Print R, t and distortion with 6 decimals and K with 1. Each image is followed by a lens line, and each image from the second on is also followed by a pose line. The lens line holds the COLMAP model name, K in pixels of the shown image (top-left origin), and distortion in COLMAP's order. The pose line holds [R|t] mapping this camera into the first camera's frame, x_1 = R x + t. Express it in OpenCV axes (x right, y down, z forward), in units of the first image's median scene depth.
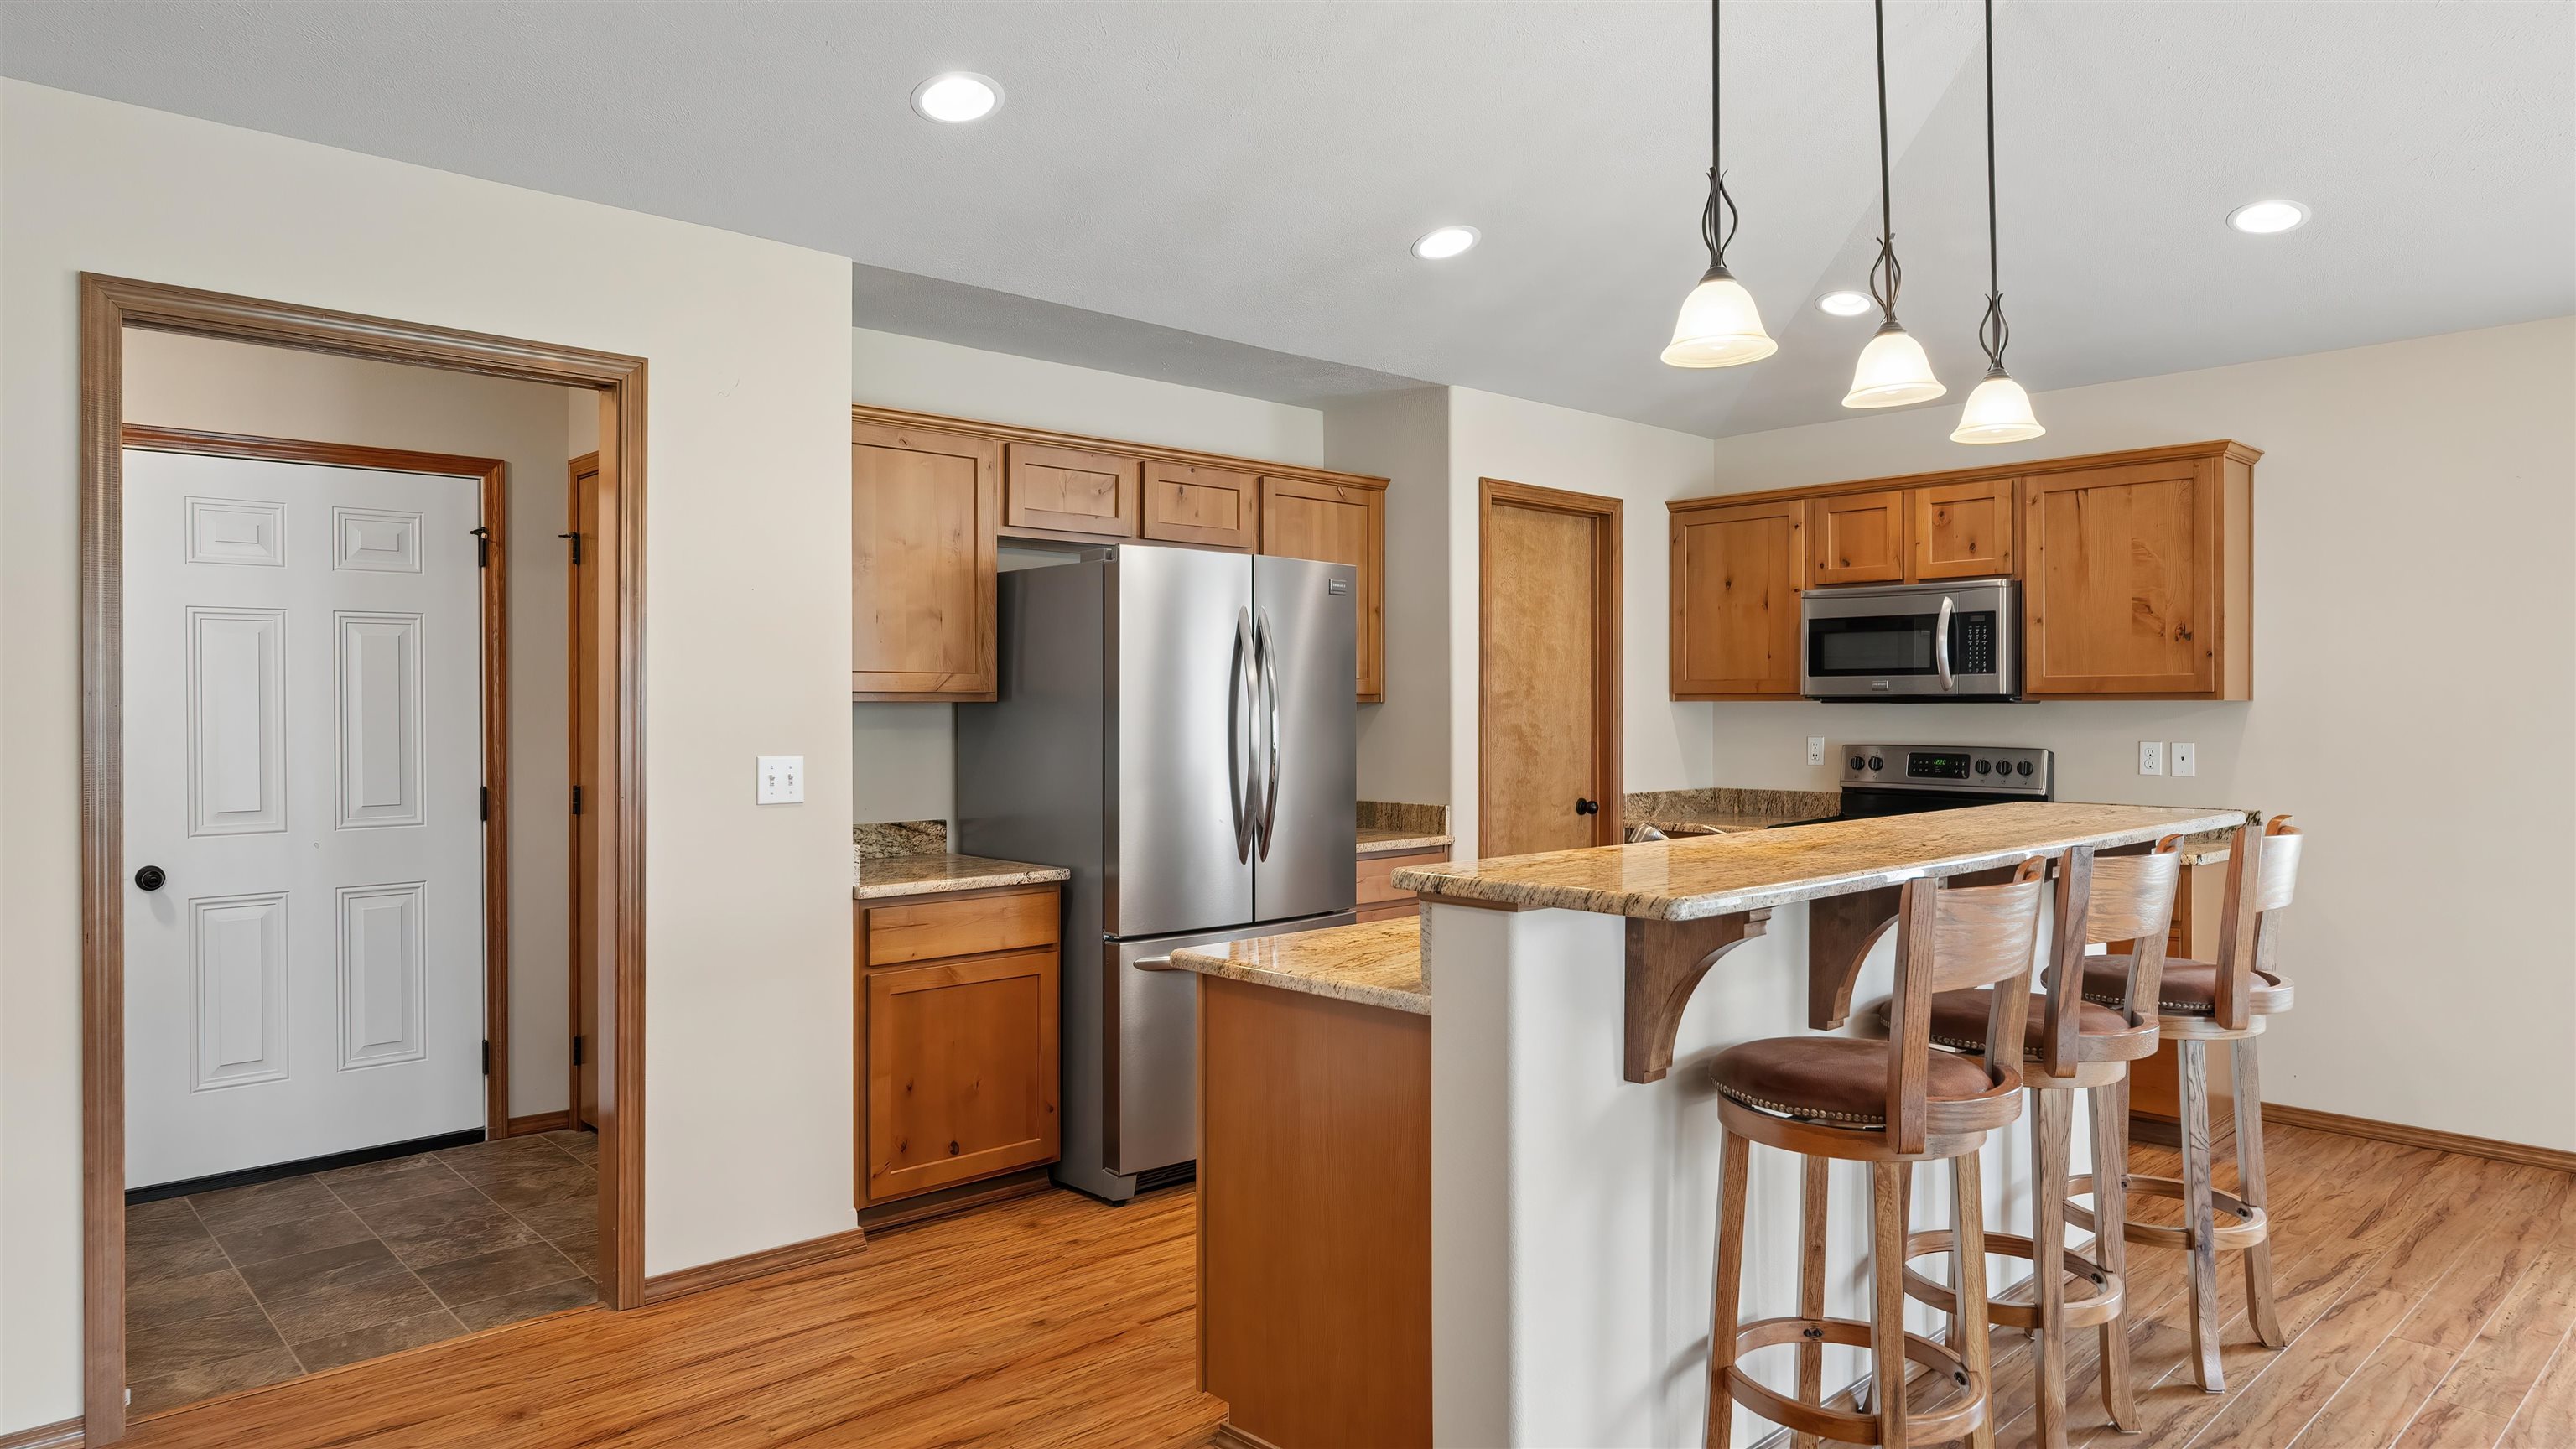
lens RADIAL K [[1557.0, 0, 1288.6], [0, 1557.0, 711.4], [0, 0, 1]] dist [-0.001729, 0.001993]
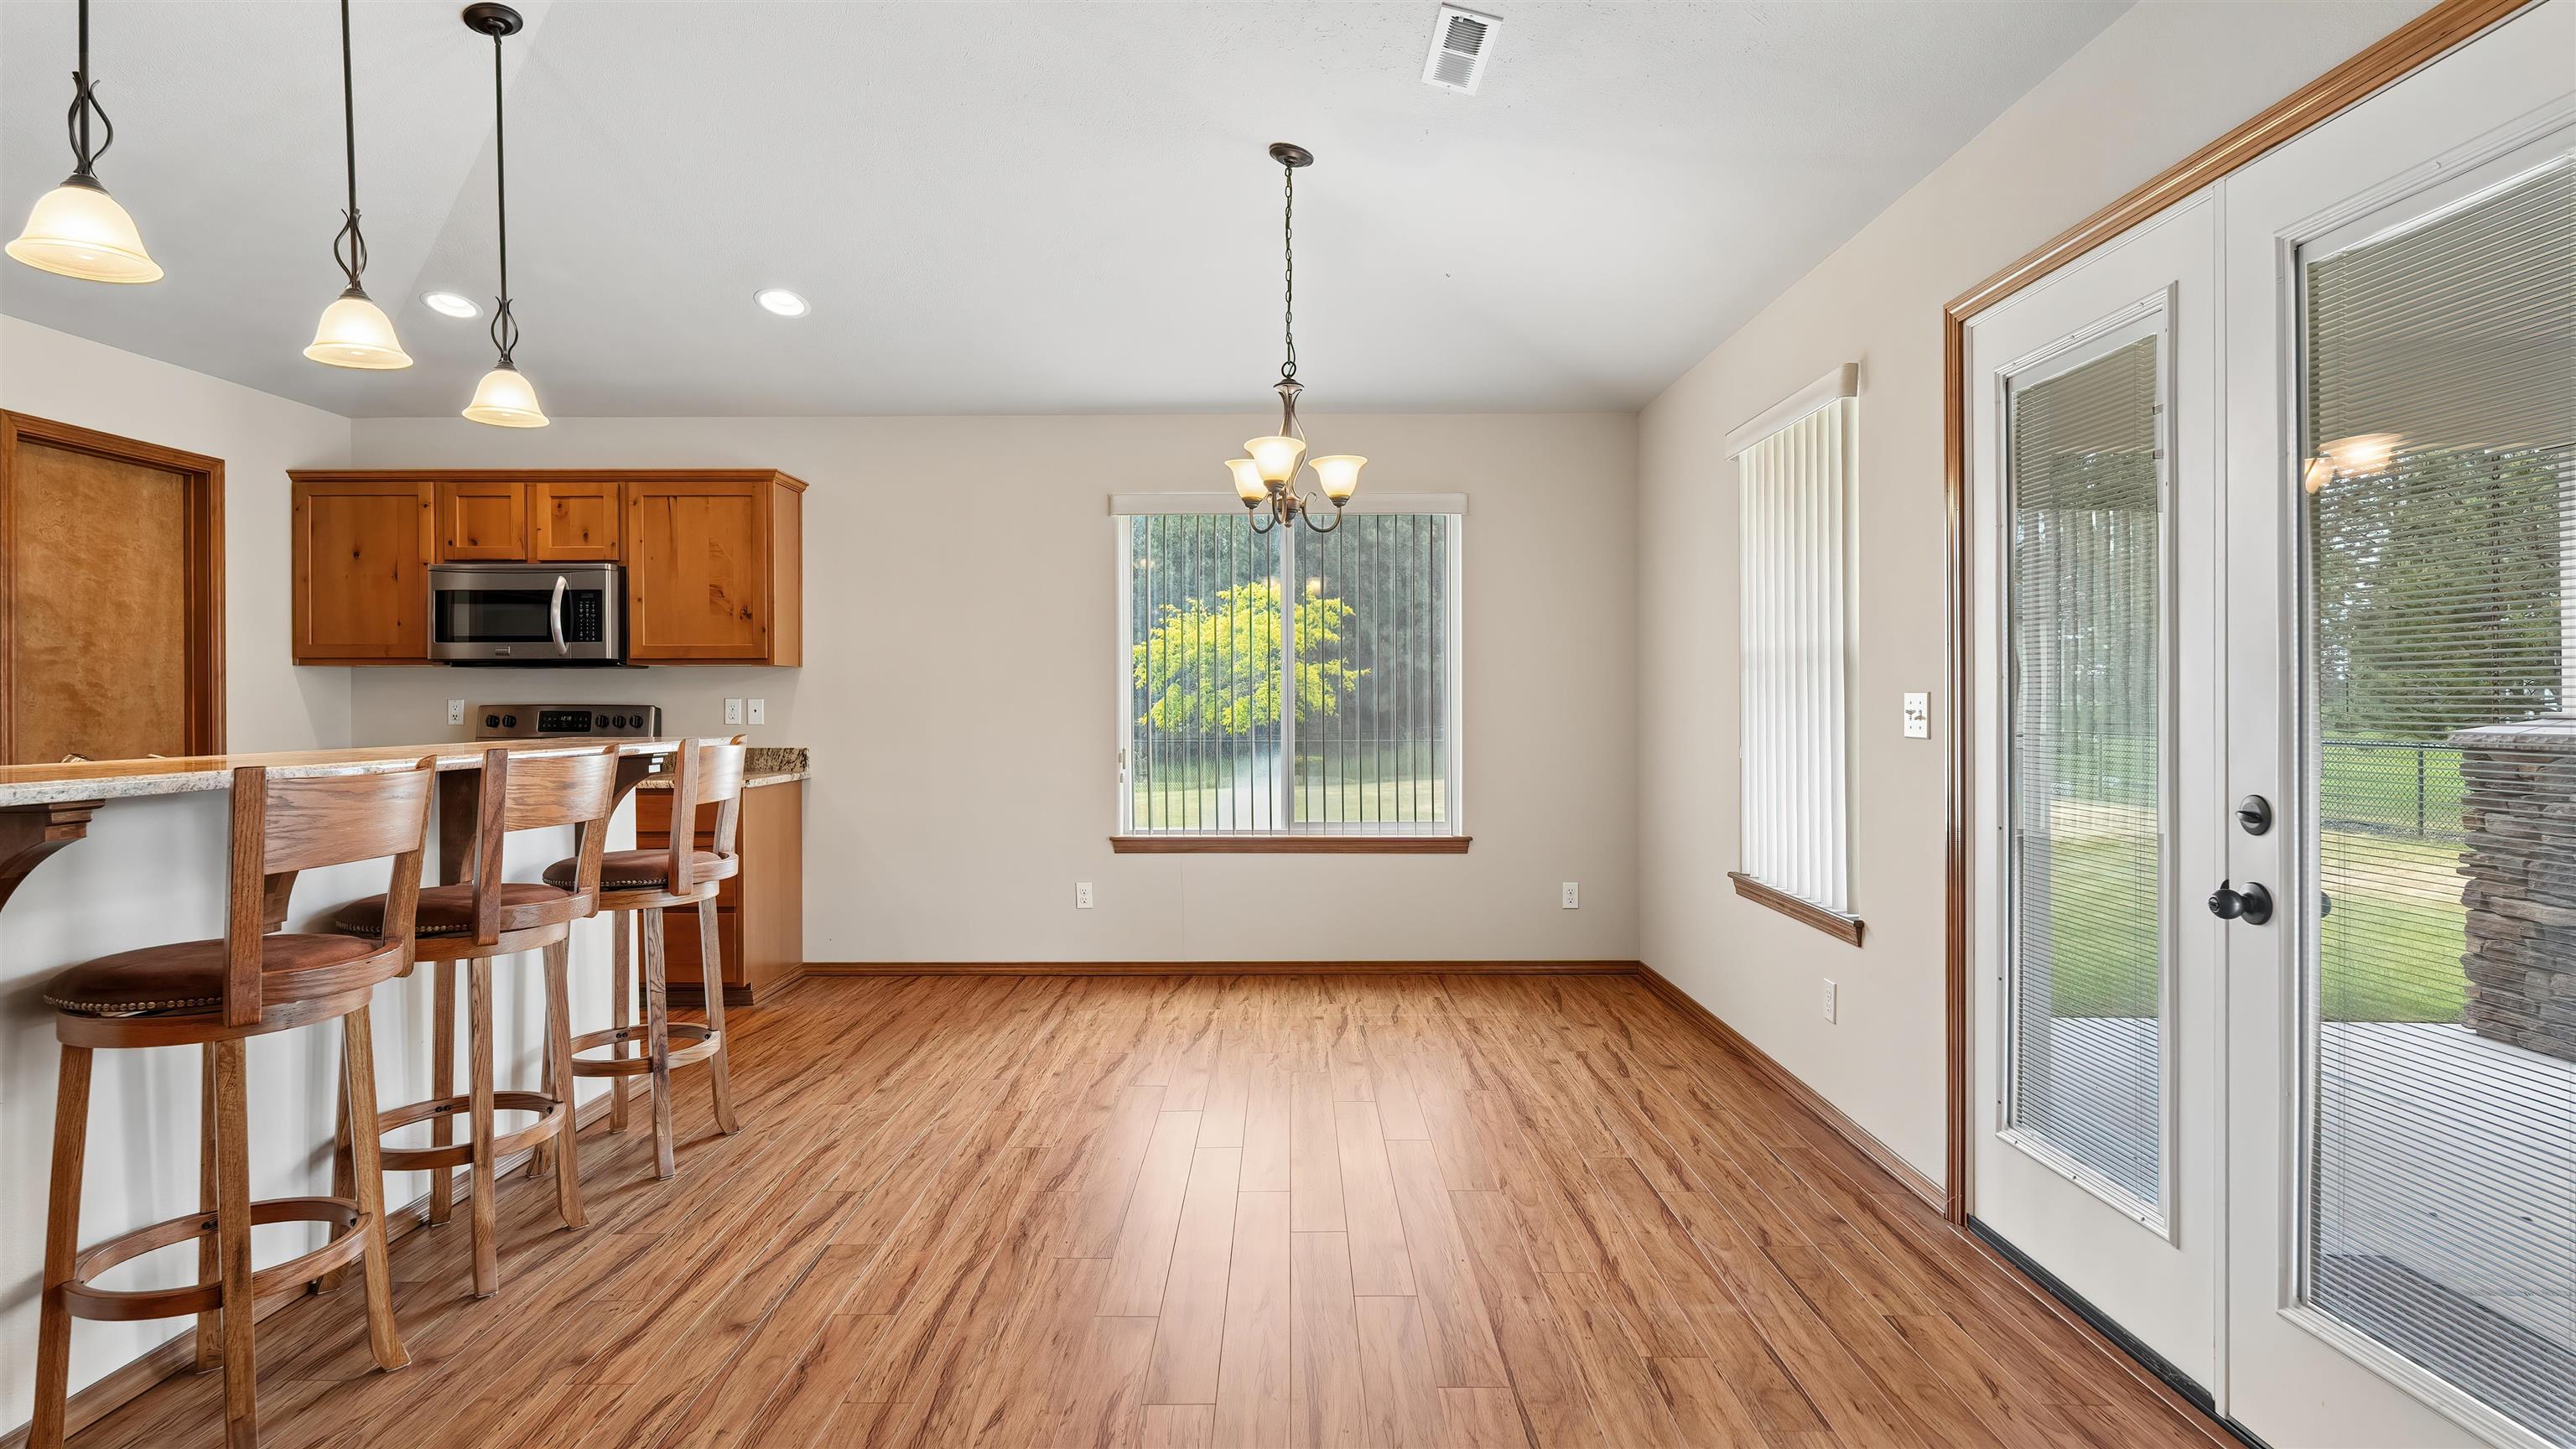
lens RADIAL K [[1249.4, 0, 1290.5], [0, 1249.4, 706.7], [0, 0, 1]] dist [-0.003559, 0.000412]
pose [[0.682691, -0.002879, 0.730702, 0.120454], [0.003894, 0.999992, 0.000302, 0.029988], [-0.730697, 0.002639, 0.682697, -0.053555]]
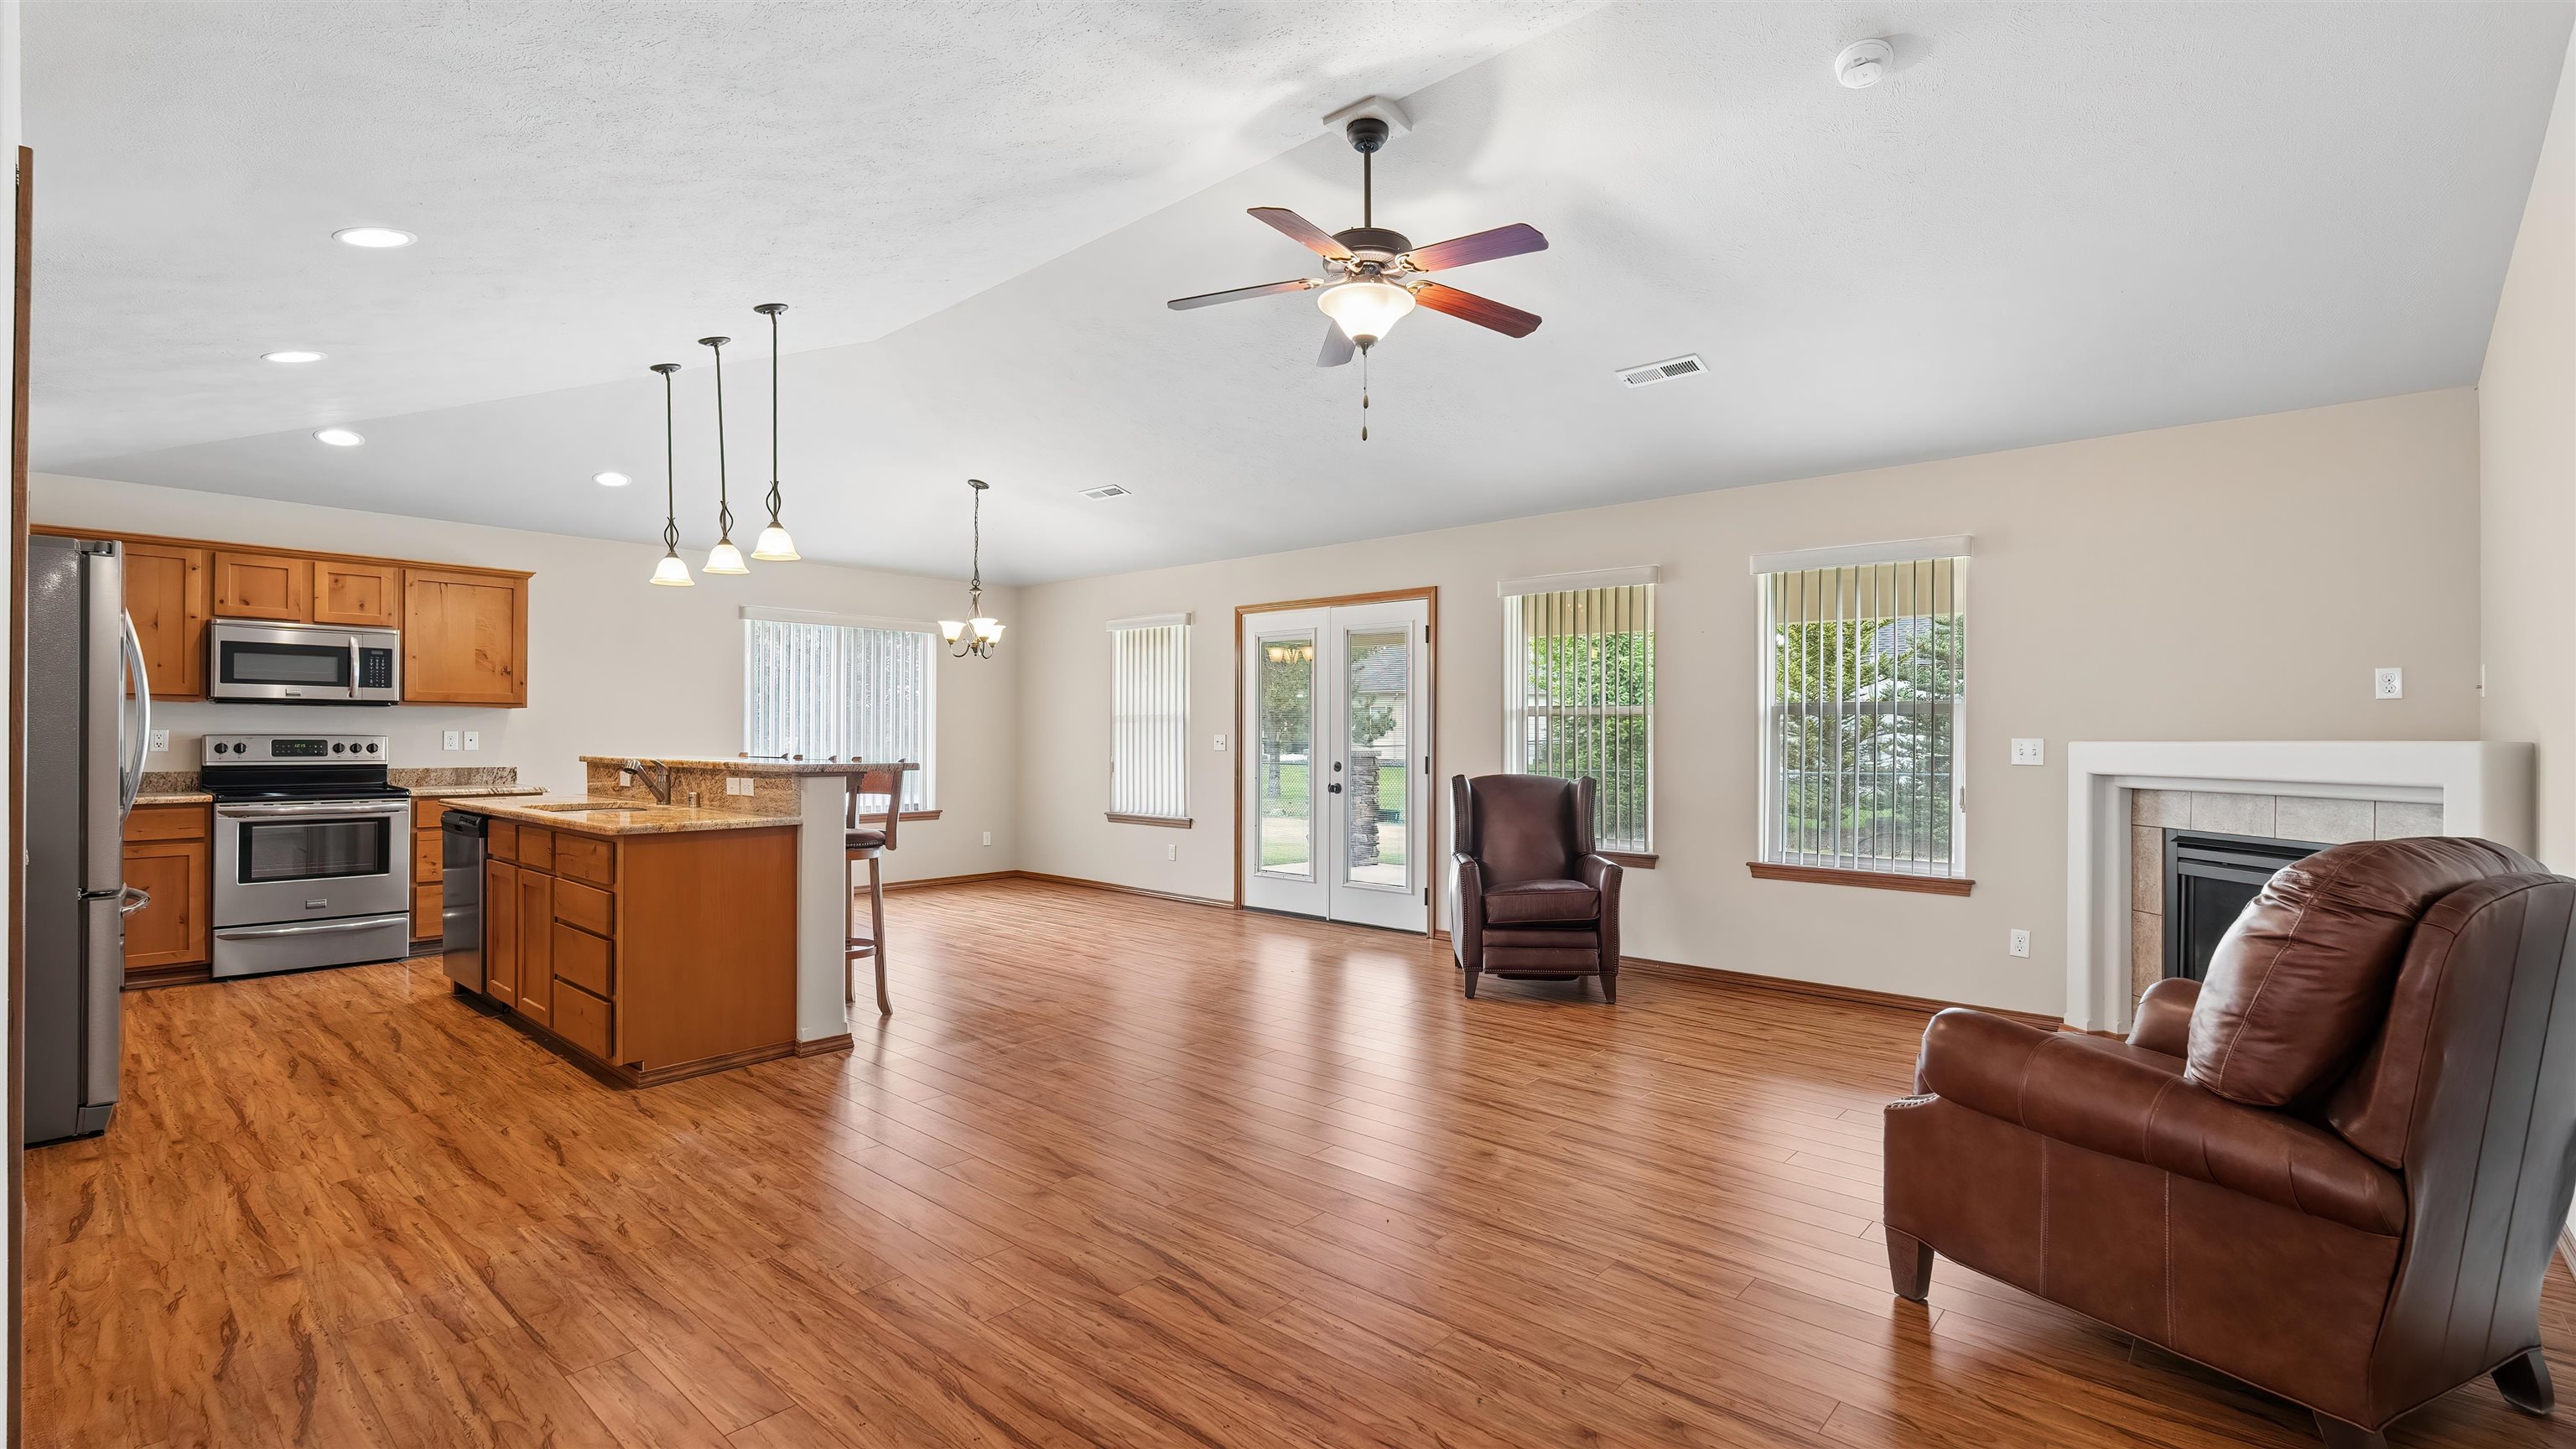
lens RADIAL K [[1126.1, 0, 1286.4], [0, 1126.1, 732.2], [0, 0, 1]] dist [-0.002424, -0.000142]
pose [[-0.092228, 0.005898, 0.995720, -0.852263], [-0.000420, 0.999982, -0.005962, 0.030247], [-0.995738, -0.000968, -0.092224, 0.200262]]
